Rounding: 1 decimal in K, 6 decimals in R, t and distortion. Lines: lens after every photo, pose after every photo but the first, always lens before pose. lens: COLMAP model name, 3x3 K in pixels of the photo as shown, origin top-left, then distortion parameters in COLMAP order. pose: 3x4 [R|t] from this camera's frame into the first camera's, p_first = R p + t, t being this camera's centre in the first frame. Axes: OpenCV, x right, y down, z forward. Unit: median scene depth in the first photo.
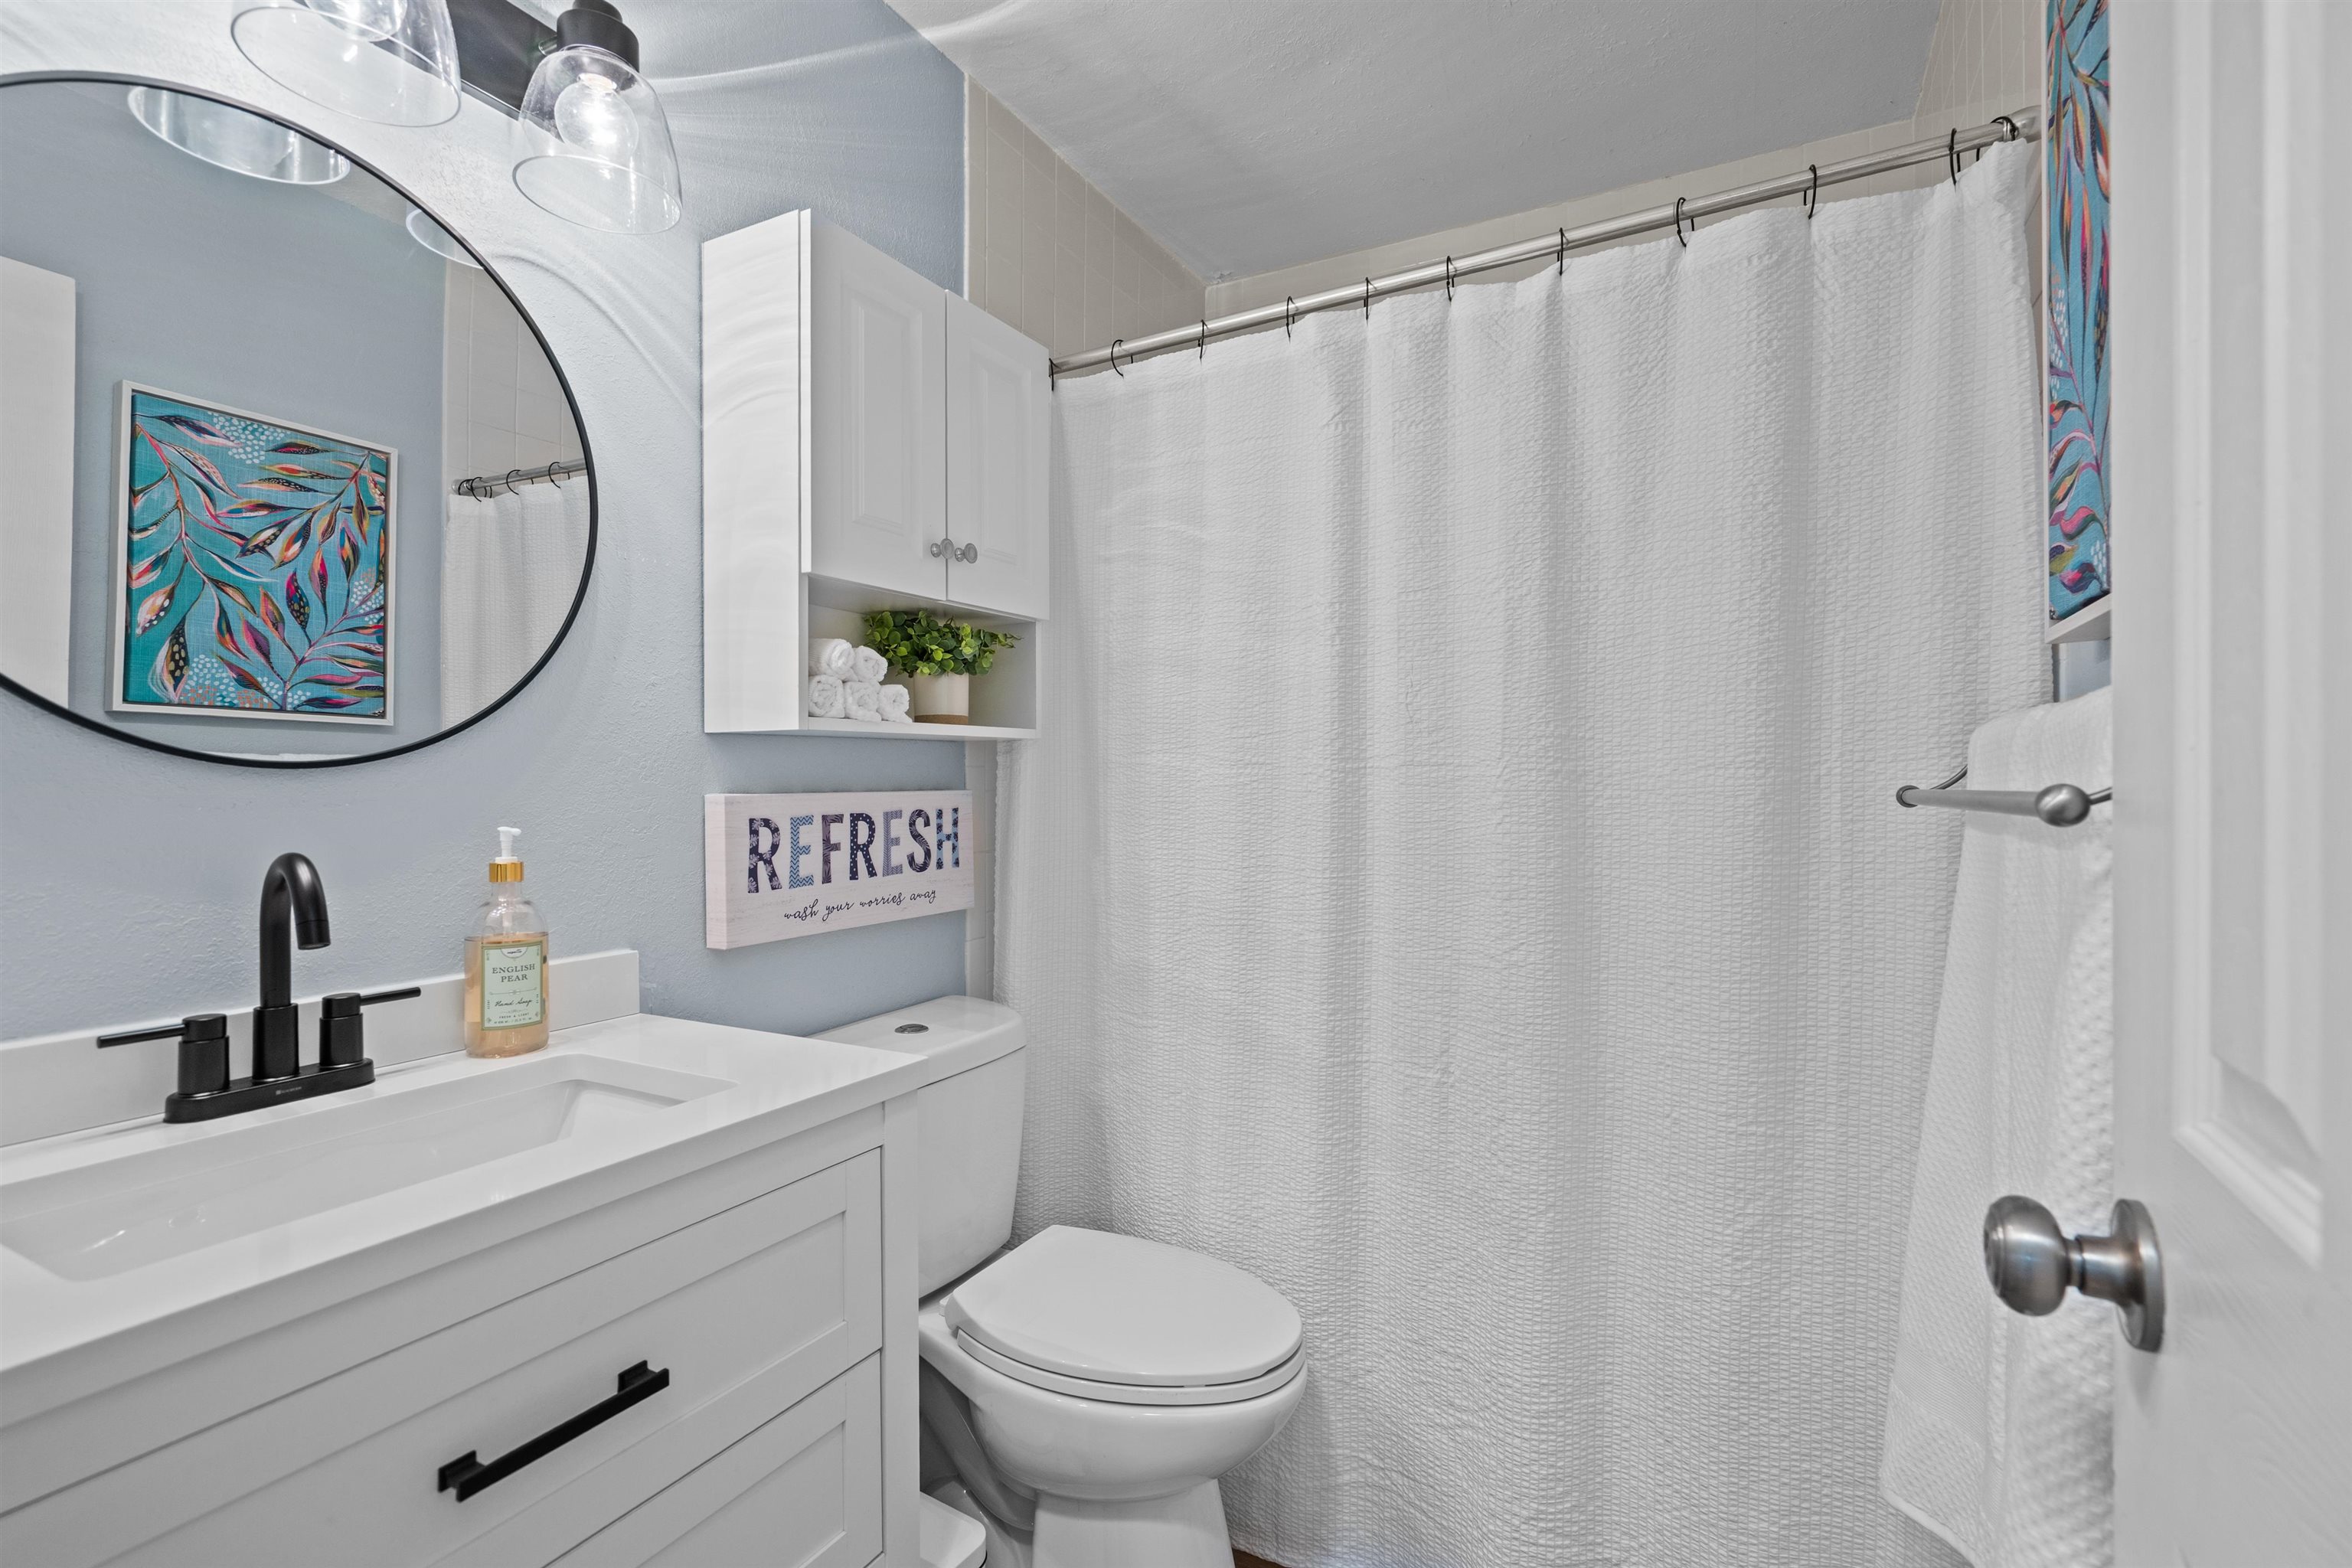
lens RADIAL K [[1081.0, 0, 1176.0], [0, 1081.0, 784.0], [0, 0, 1]] dist [-0.015785, 0.000045]
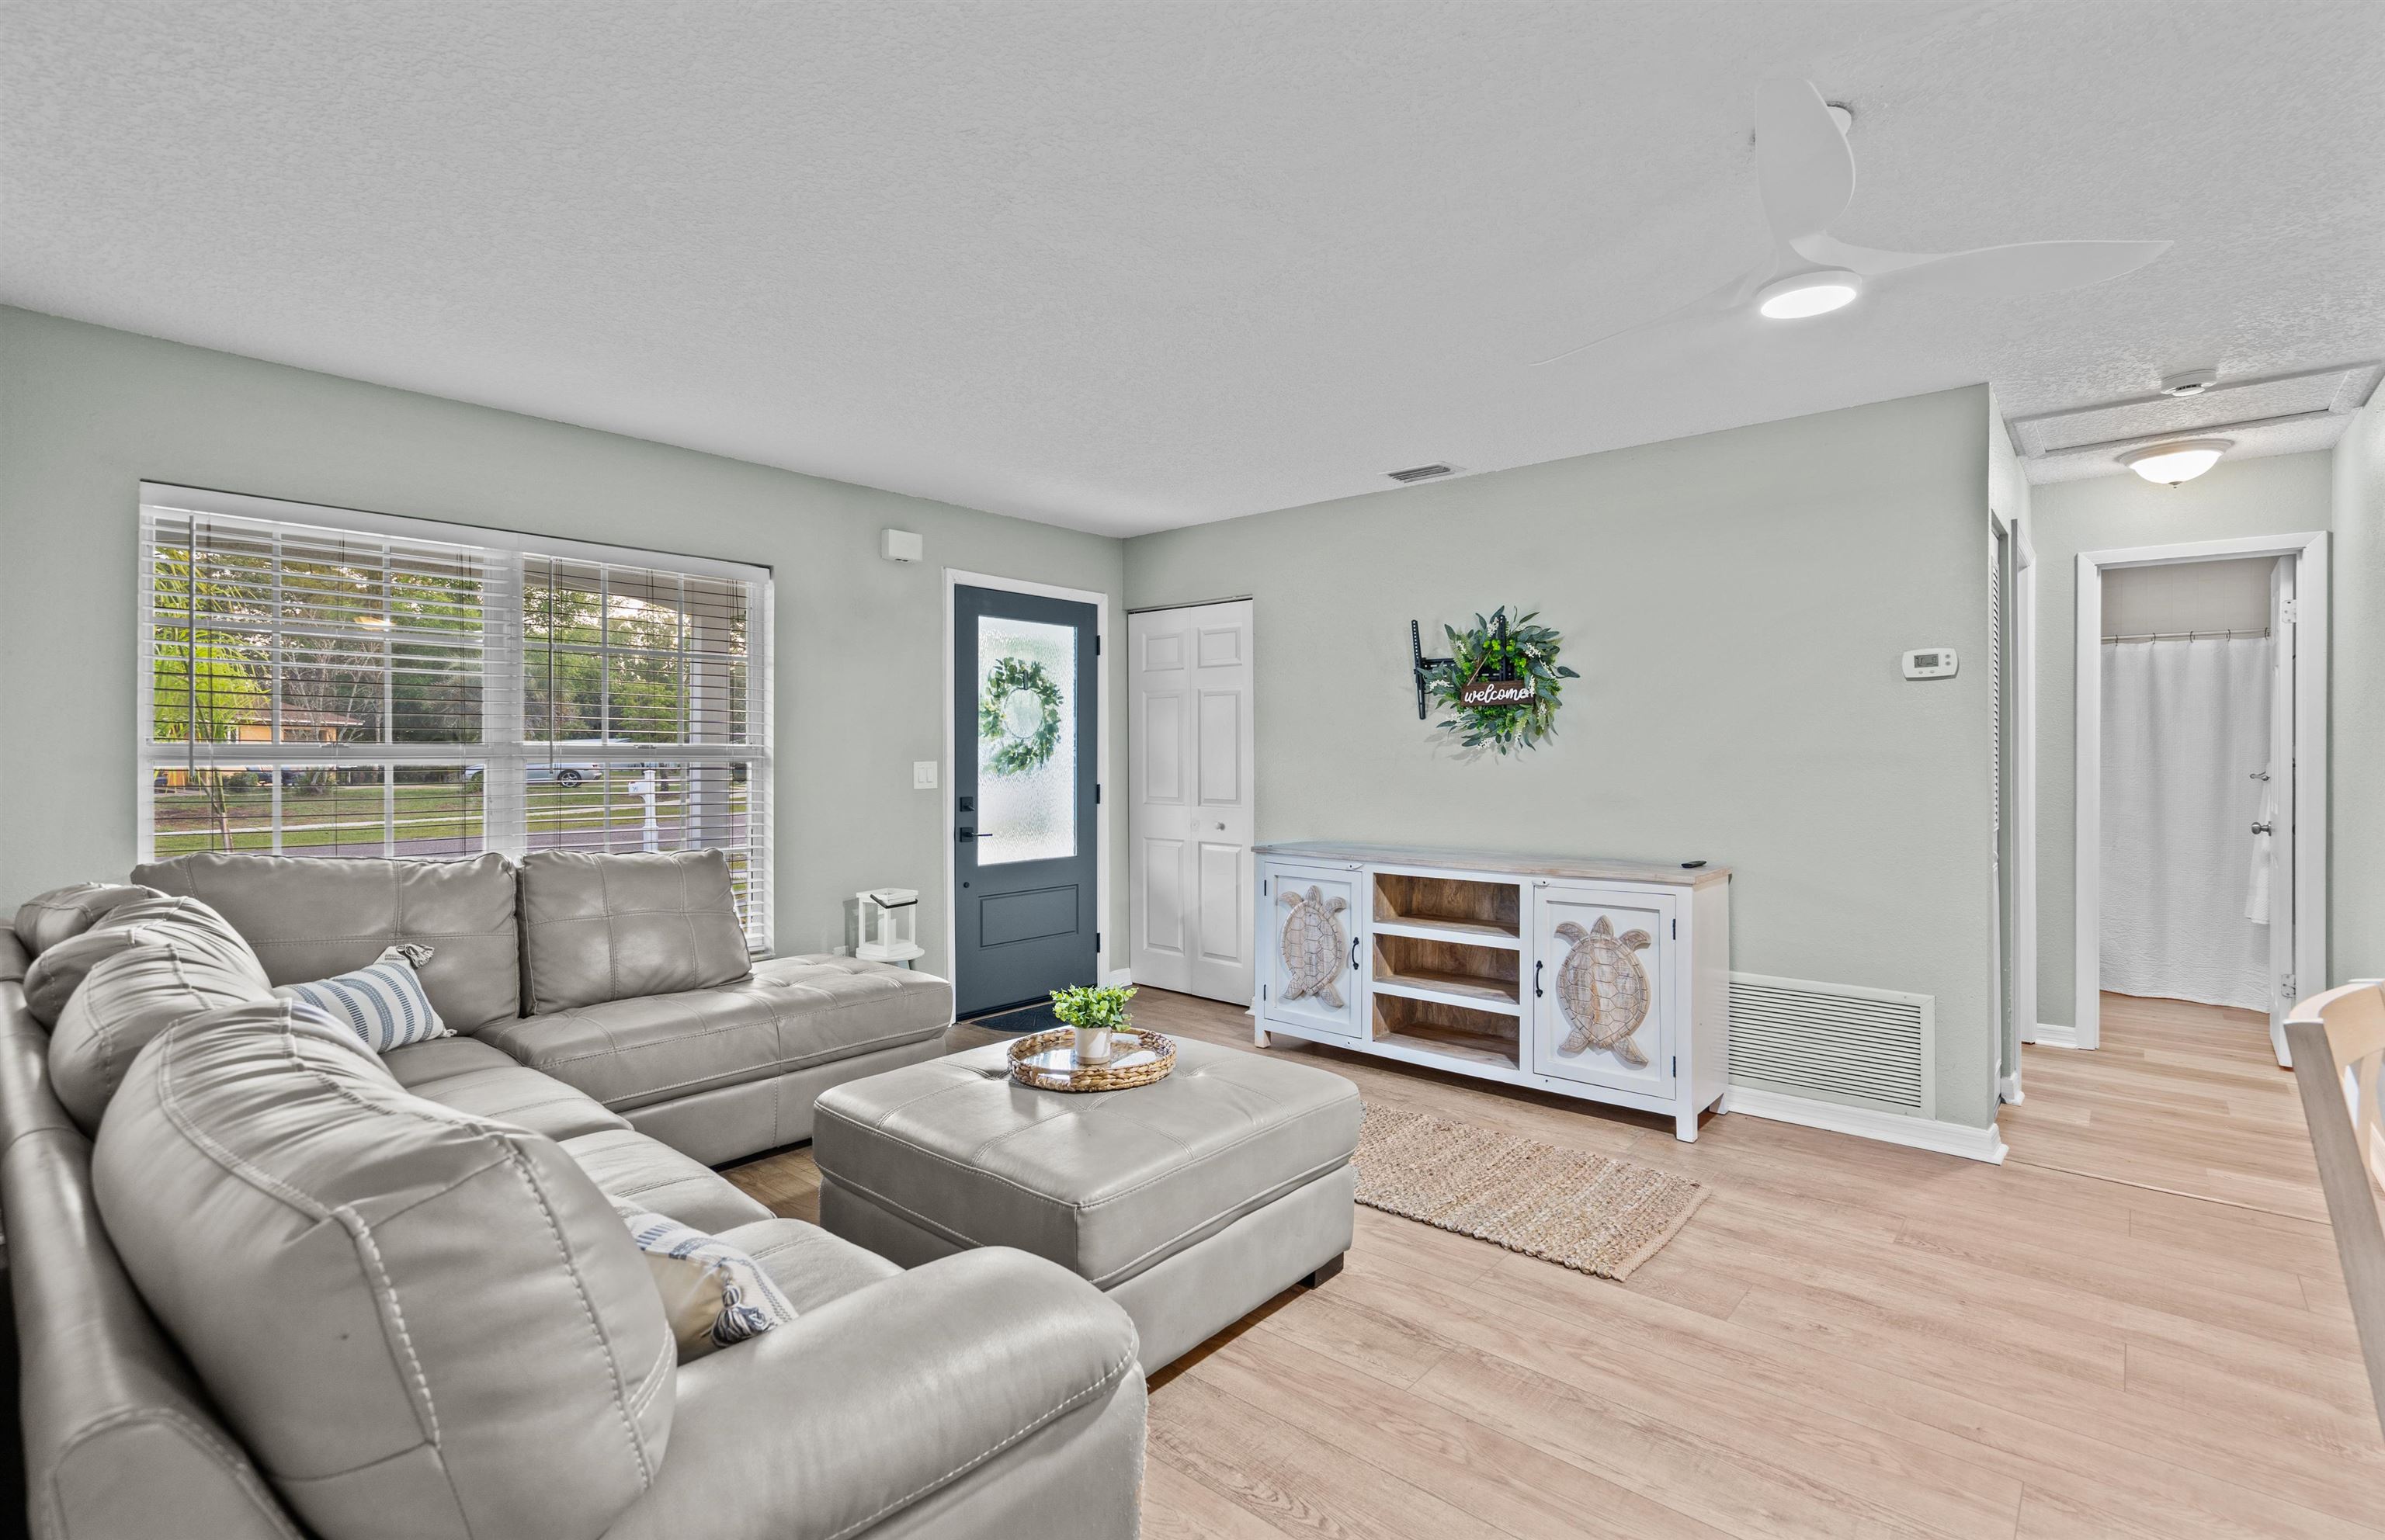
lens RADIAL K [[1079.1, 0, 1204.1], [0, 1079.1, 753.8], [0, 0, 1]] dist [-0.000358, -0.000167]
pose [[0.974100, -0.003966, -0.226083, -2.730910], [0.004412, 0.999989, 0.001466, -0.112615], [0.226075, -0.002426, 0.974107, -4.654129]]
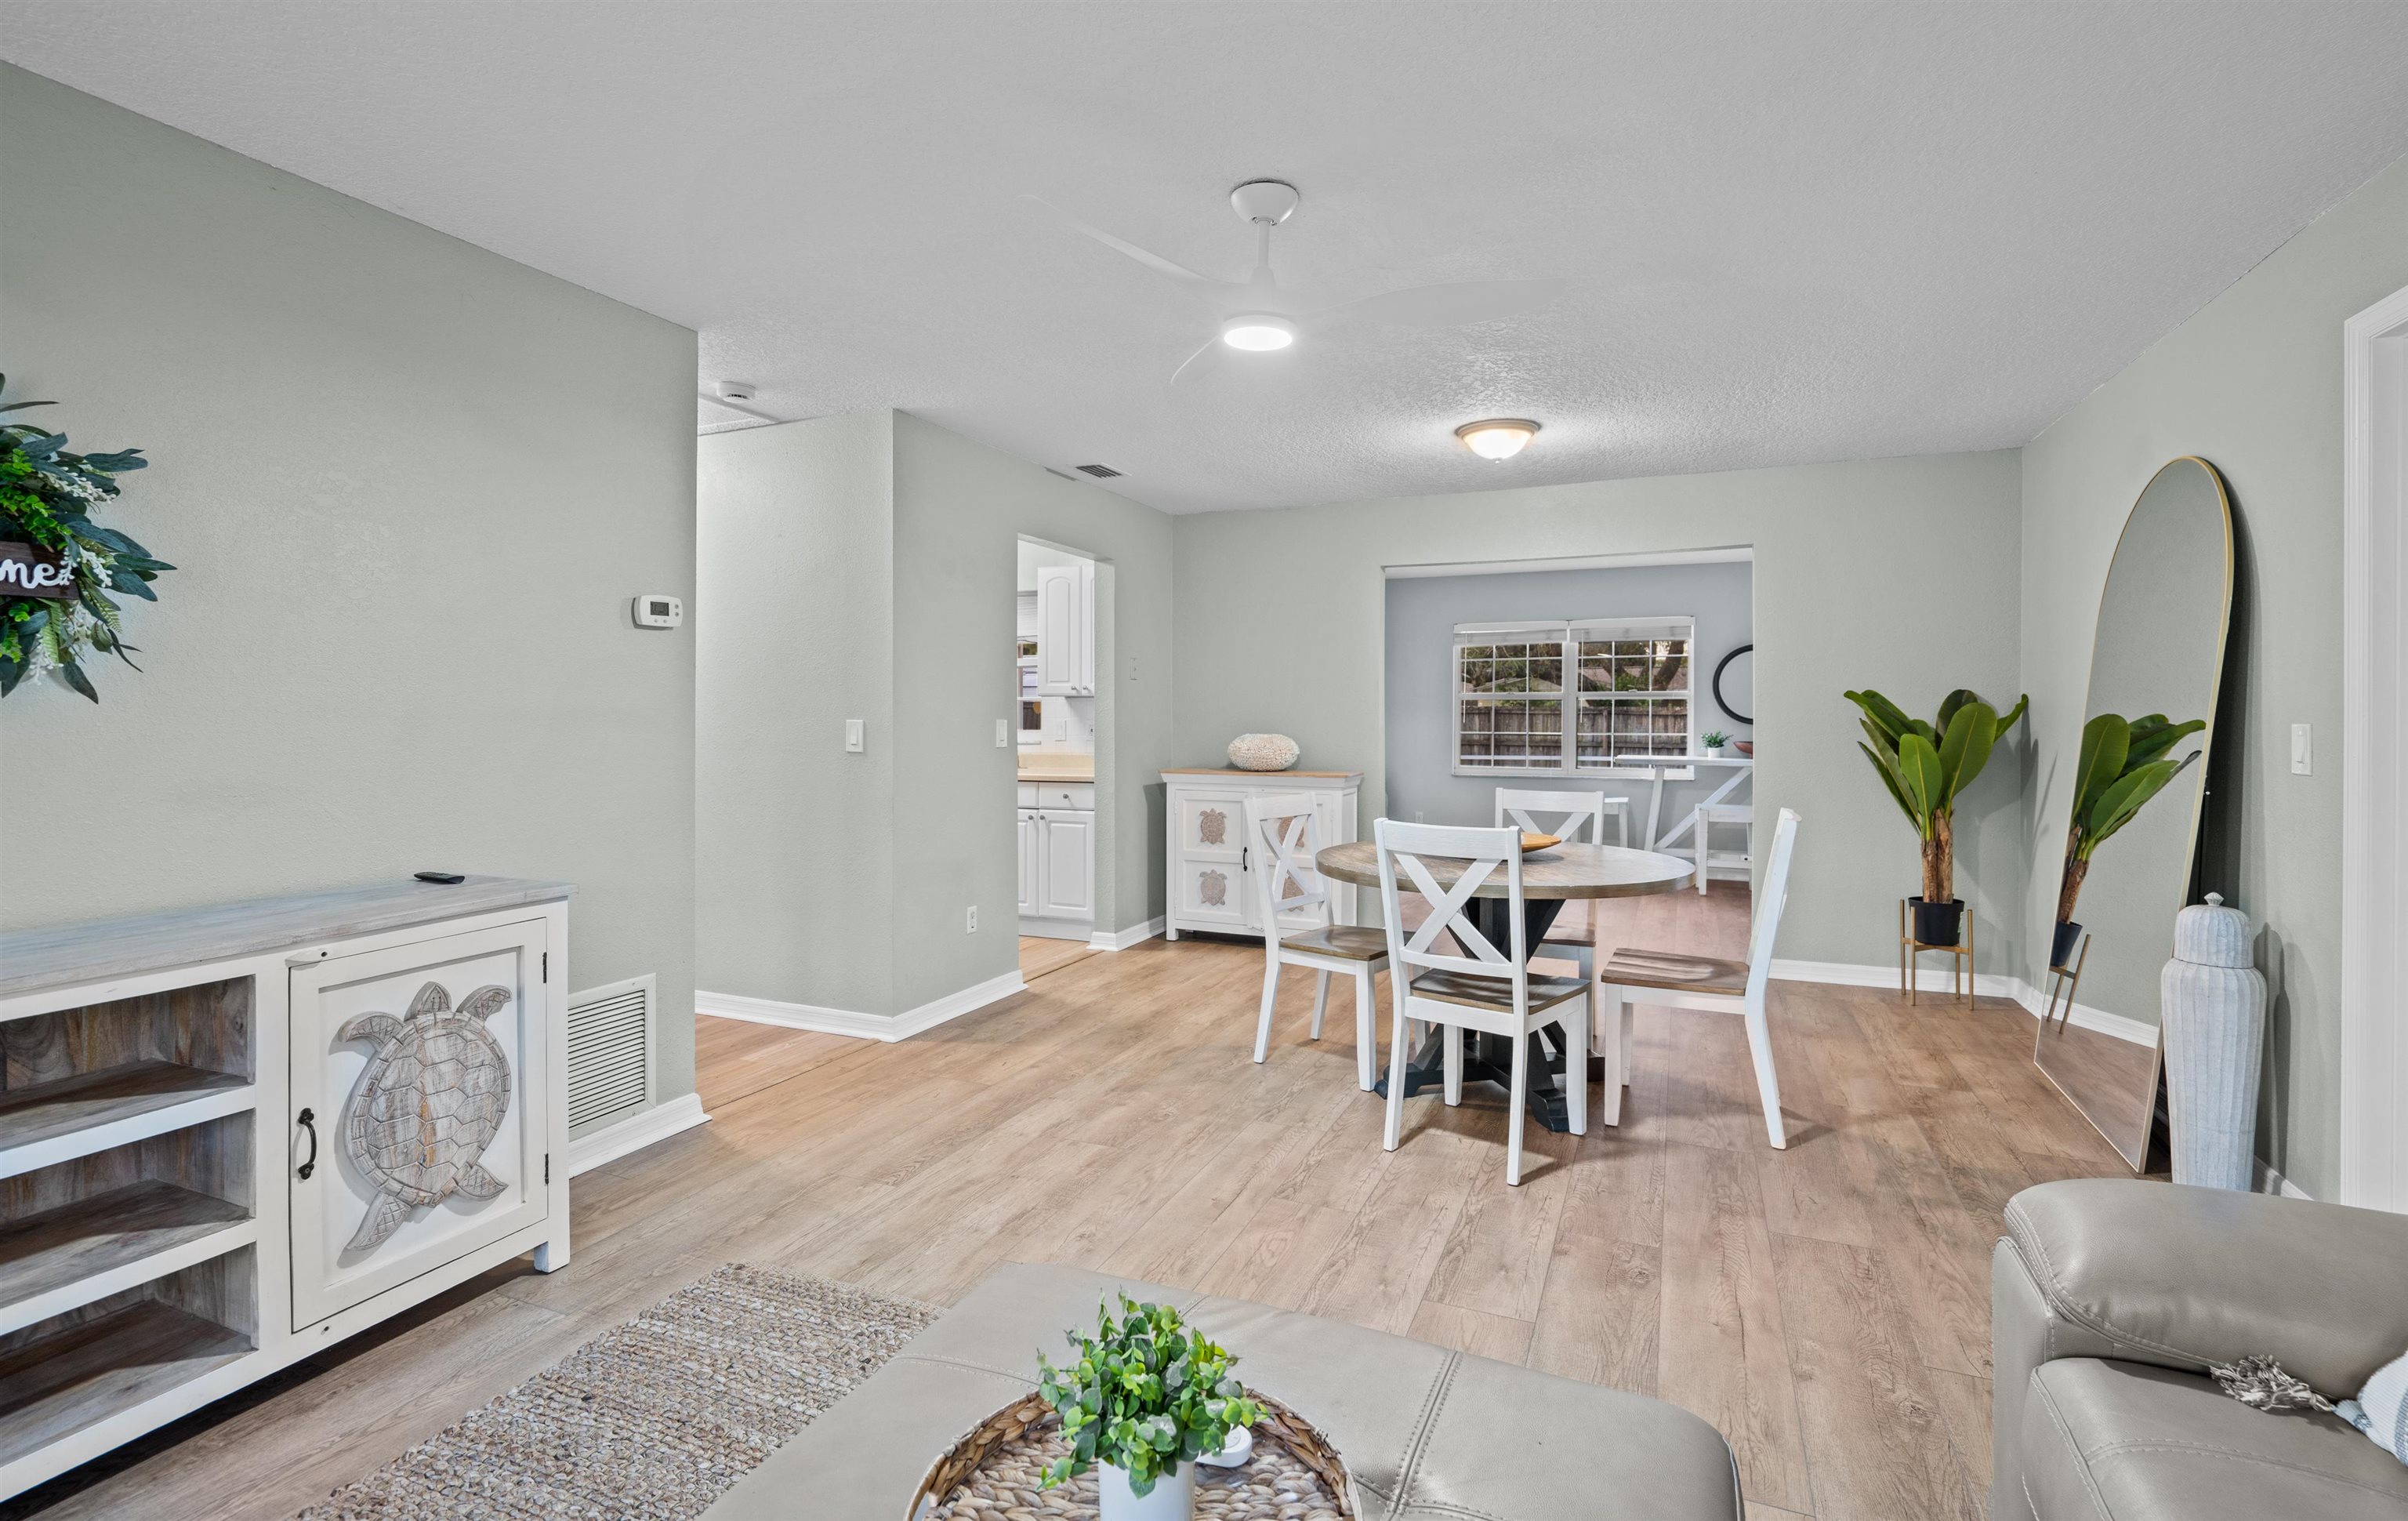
lens RADIAL K [[1078.7, 0, 1217.3], [0, 1078.7, 716.2], [0, 0, 1]] dist [-0.004102, -0.000447]
pose [[-0.072904, -0.007499, 0.997311, -4.343957], [-0.001668, 0.999971, 0.007397, -0.106127], [-0.997338, -0.001125, -0.072914, -2.434910]]
